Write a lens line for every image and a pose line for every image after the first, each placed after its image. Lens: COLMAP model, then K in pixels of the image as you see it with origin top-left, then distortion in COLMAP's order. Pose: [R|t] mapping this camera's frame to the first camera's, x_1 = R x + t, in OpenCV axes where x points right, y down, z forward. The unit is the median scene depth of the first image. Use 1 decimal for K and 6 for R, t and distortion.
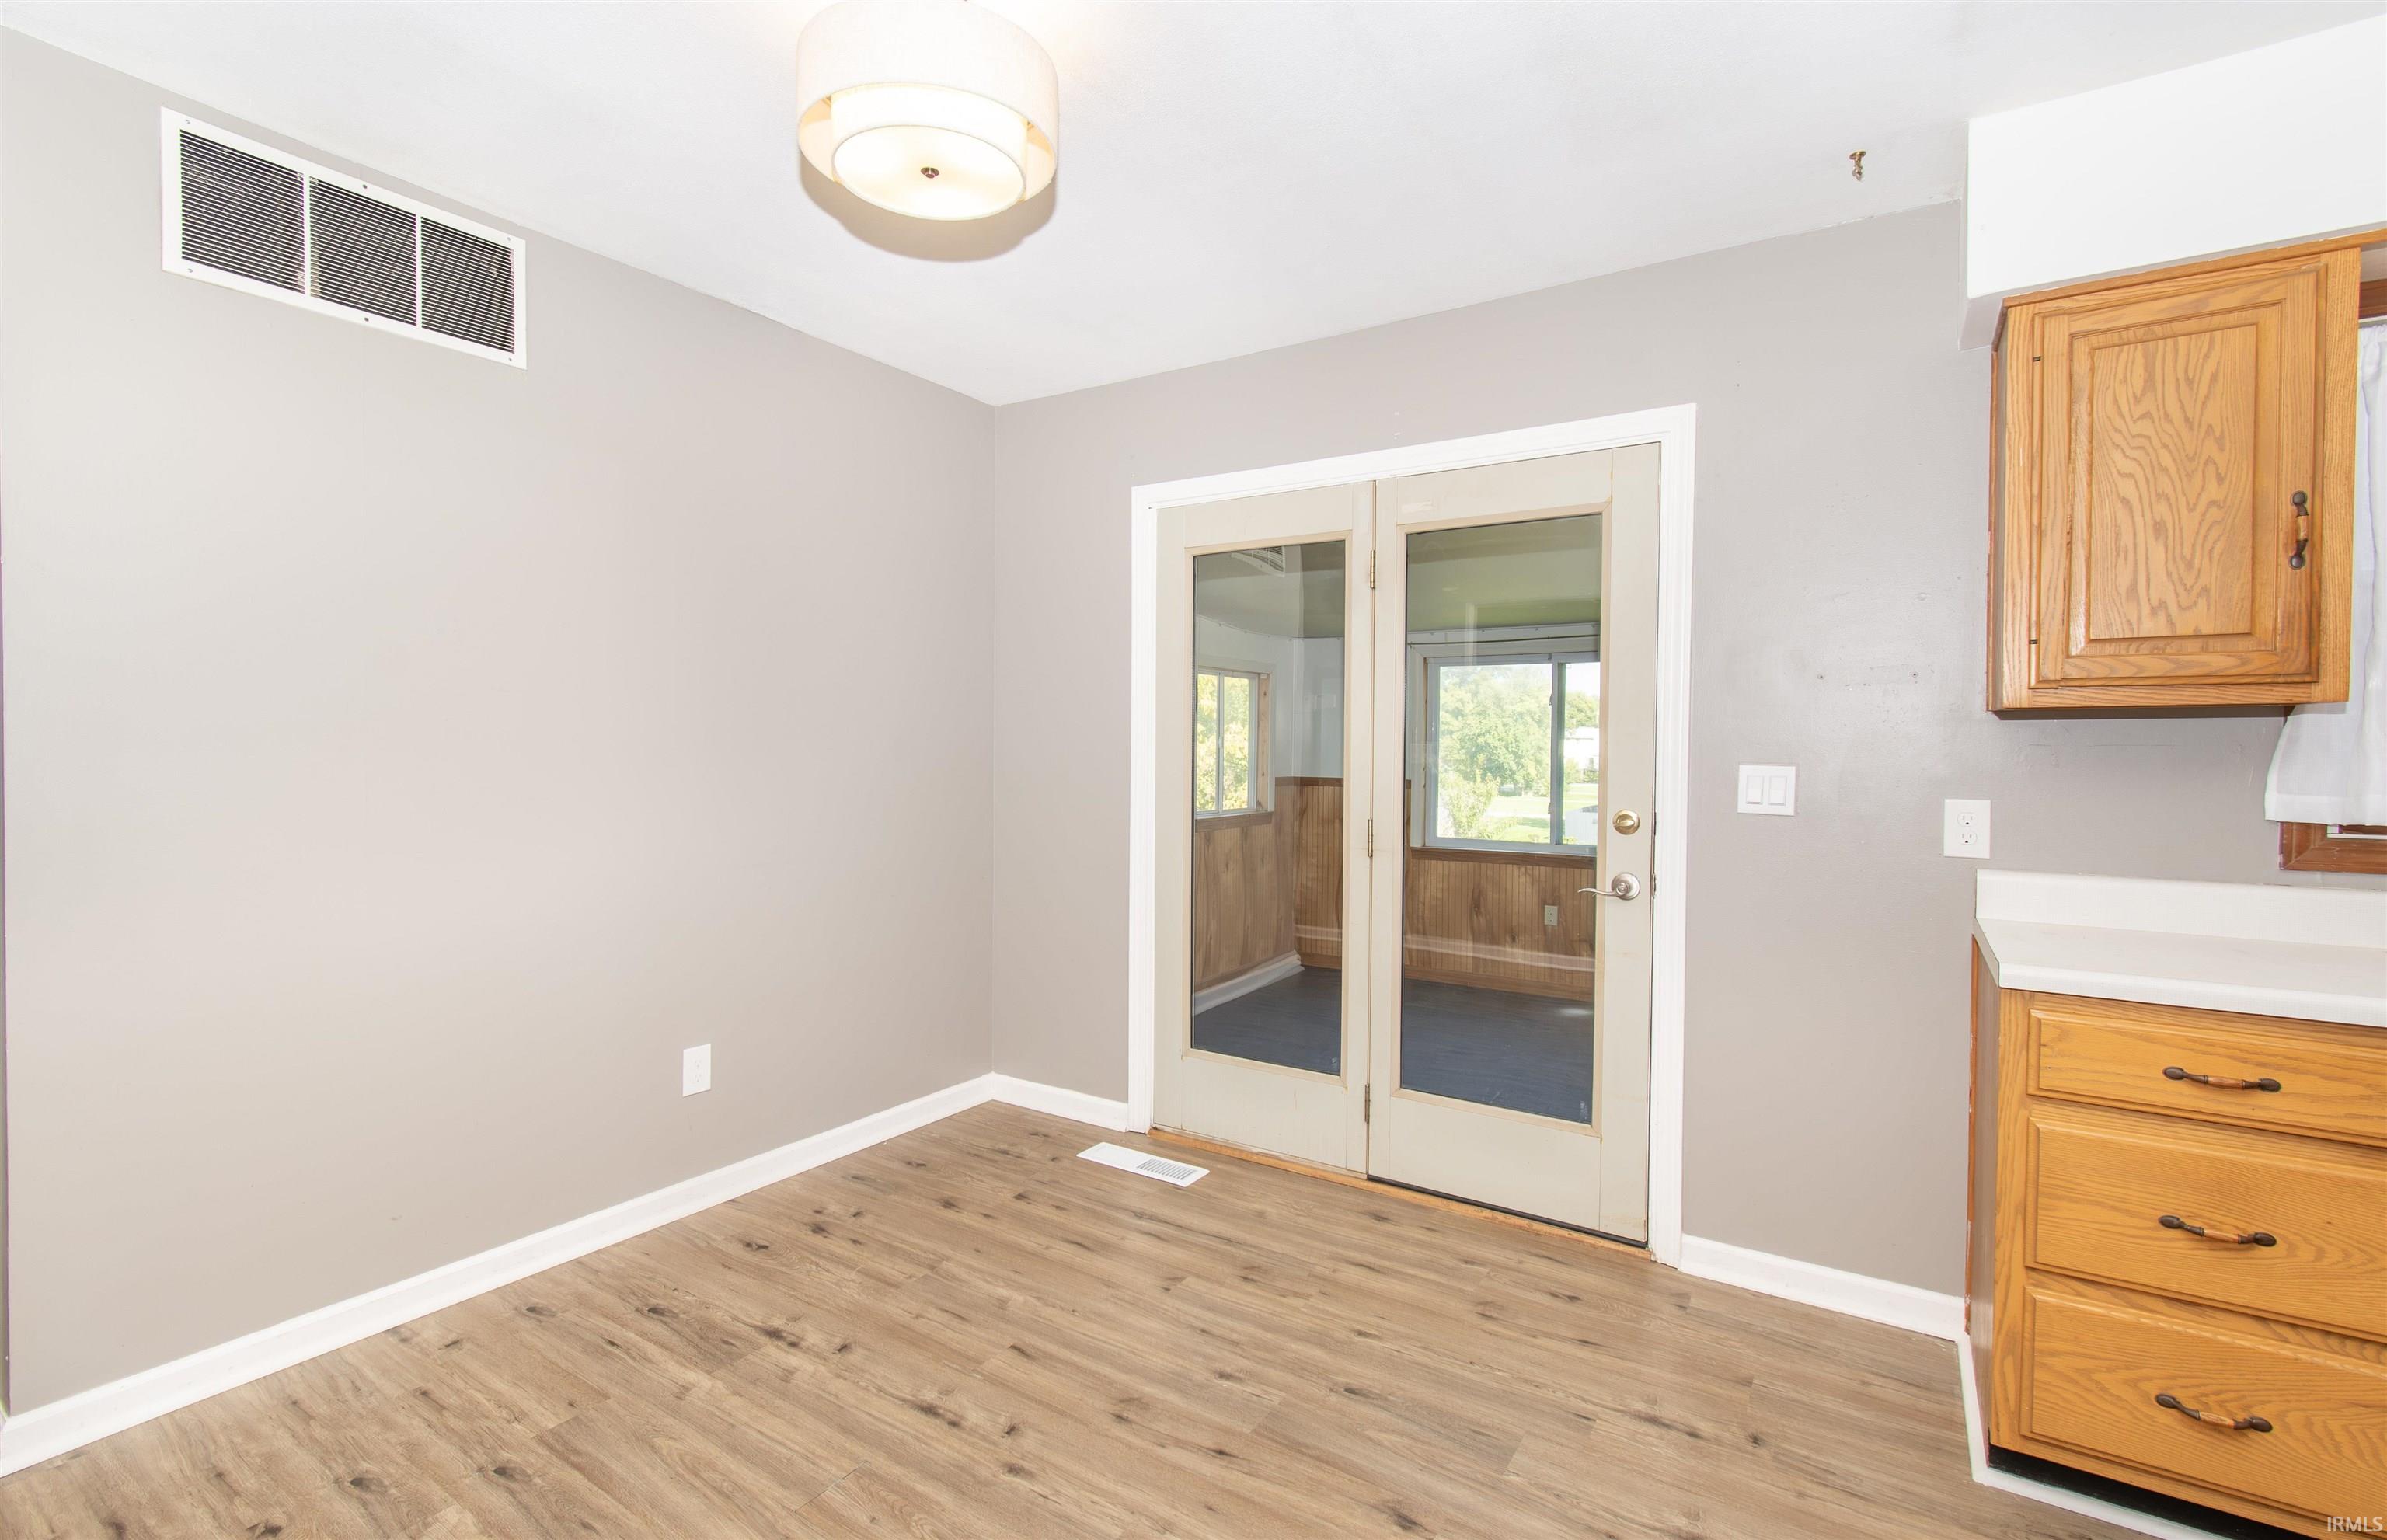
lens RADIAL K [[1090.2, 0, 1149.3], [0, 1090.2, 769.1], [0, 0, 1]] dist [0.007990, -0.003561]
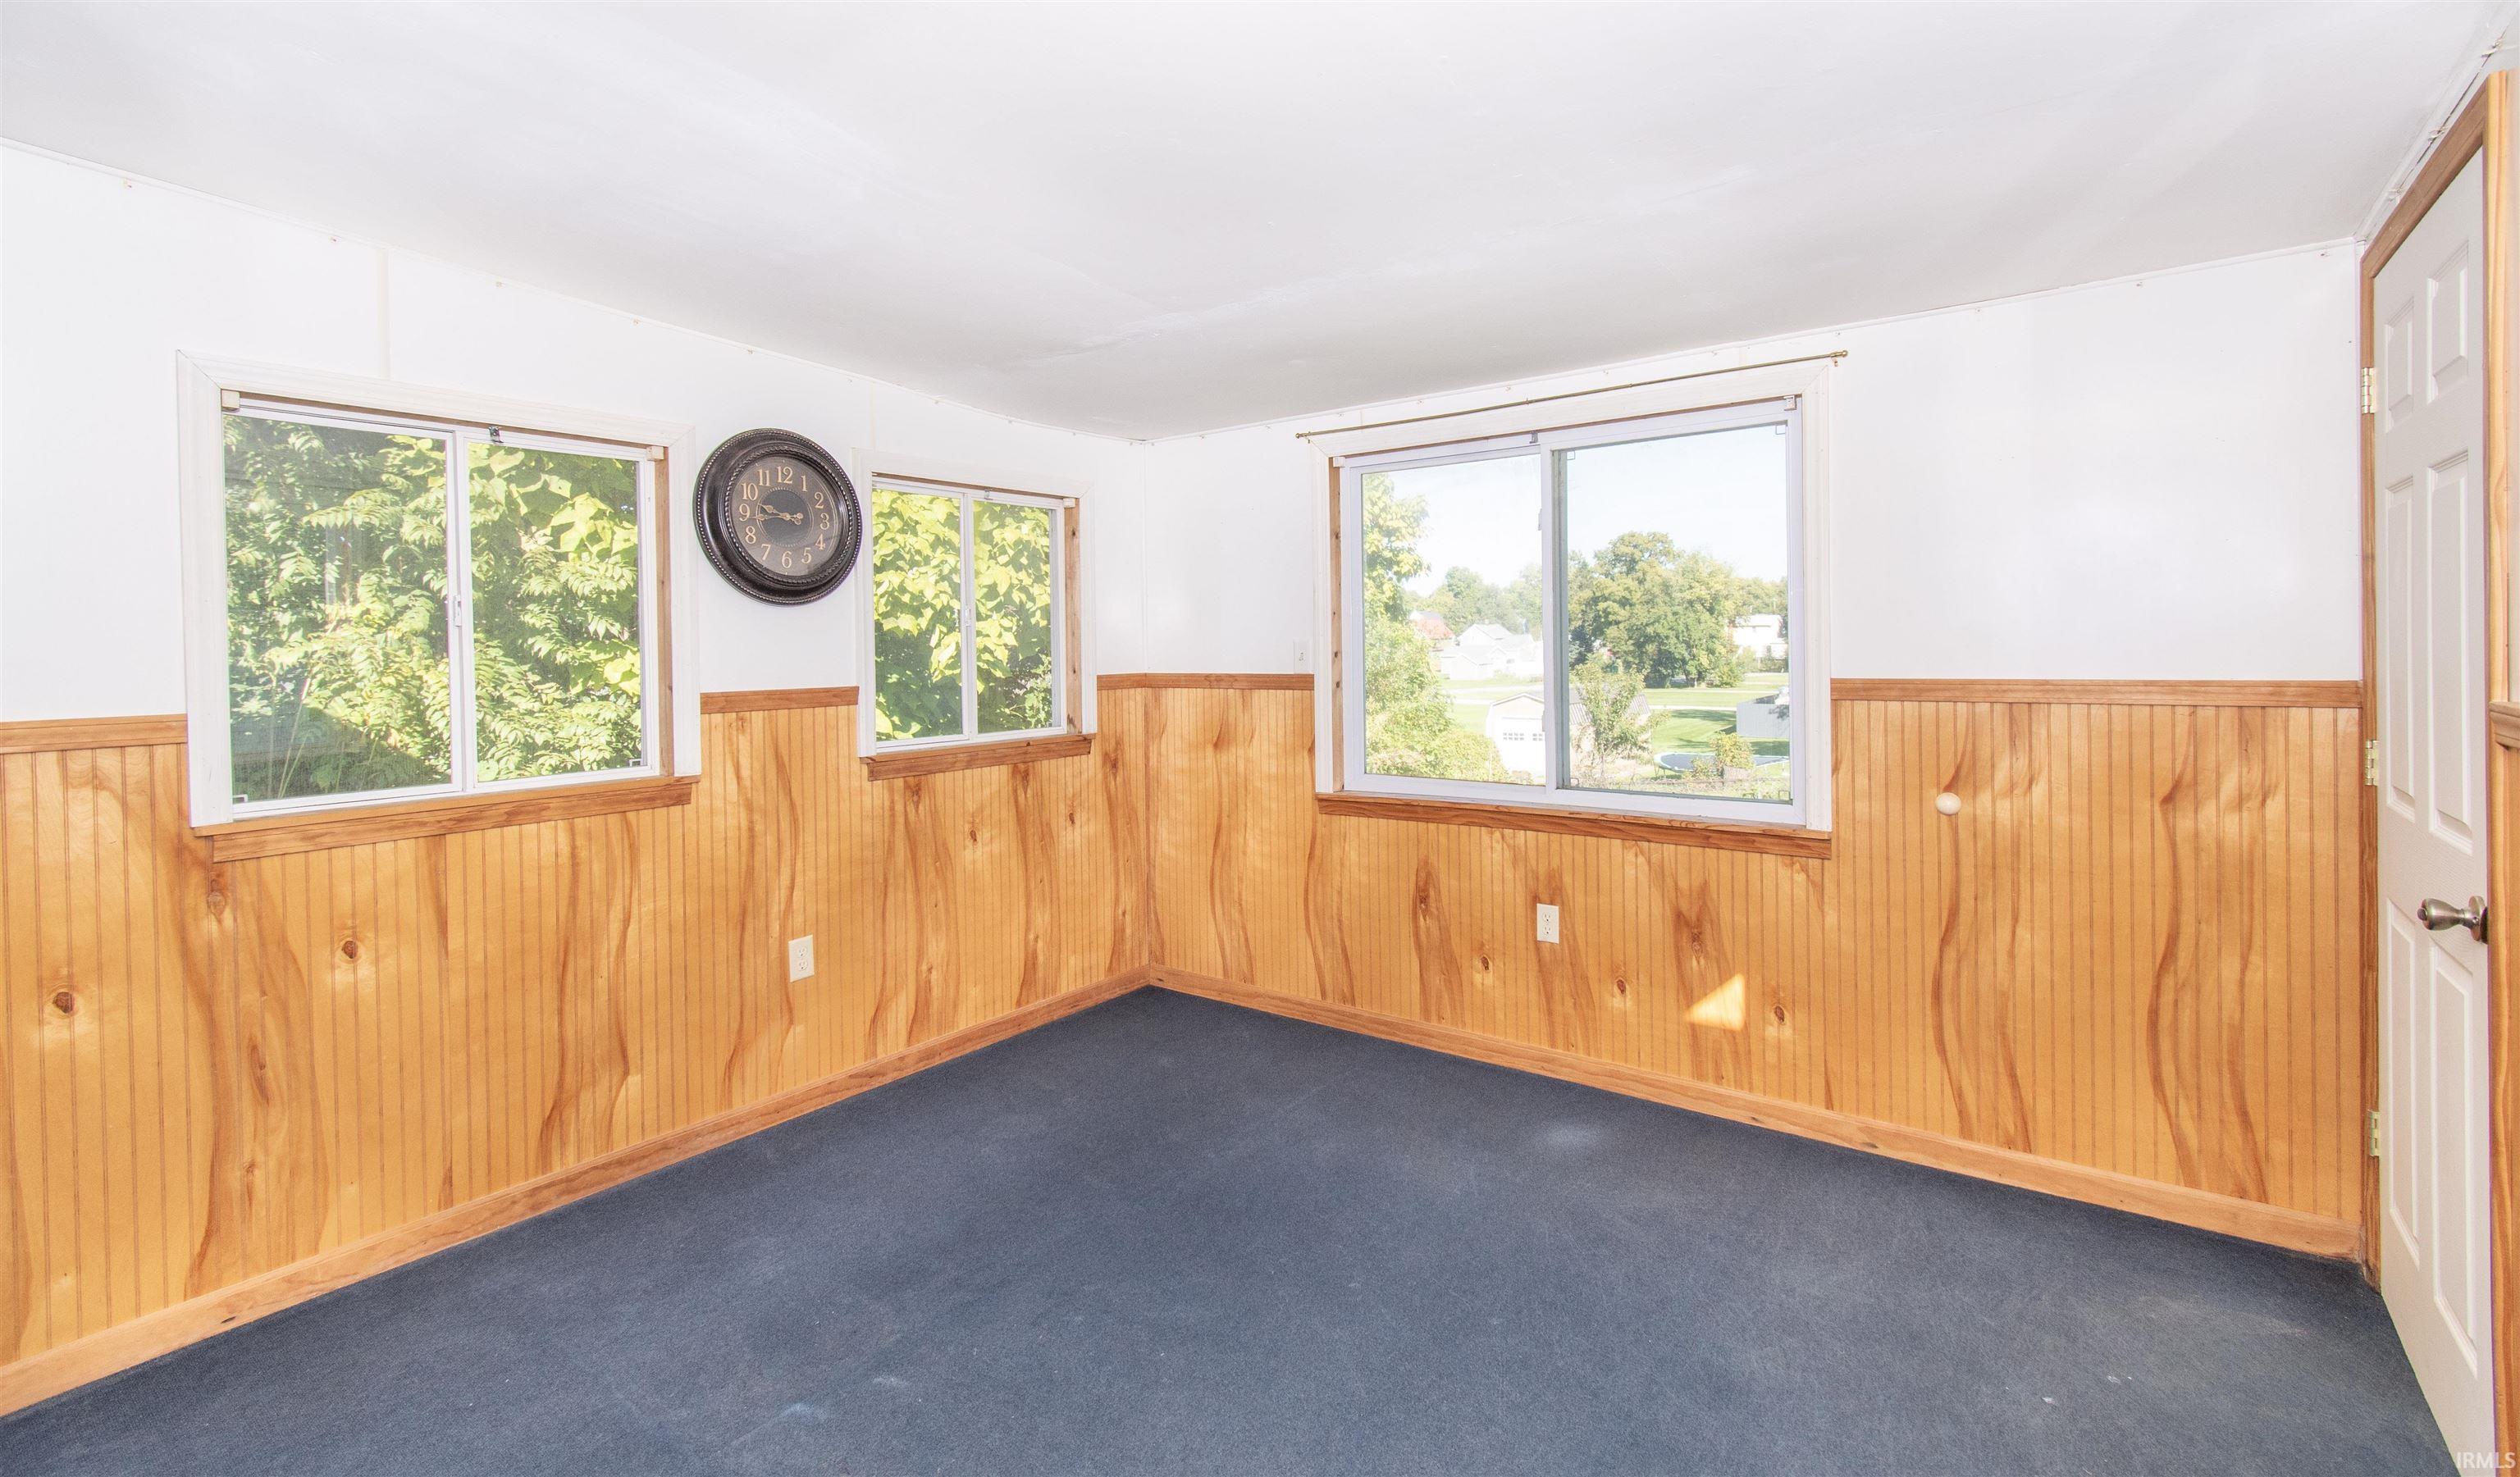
lens RADIAL K [[1105.9, 0, 1284.2], [0, 1105.9, 653.2], [0, 0, 1]] dist [-0.001487, -0.001503]
pose [[0.999319, -0.022179, -0.029502, 0.623739], [0.021774, 0.999665, -0.013978, 0.018402], [0.029802, 0.013326, 0.999467, 1.102605]]
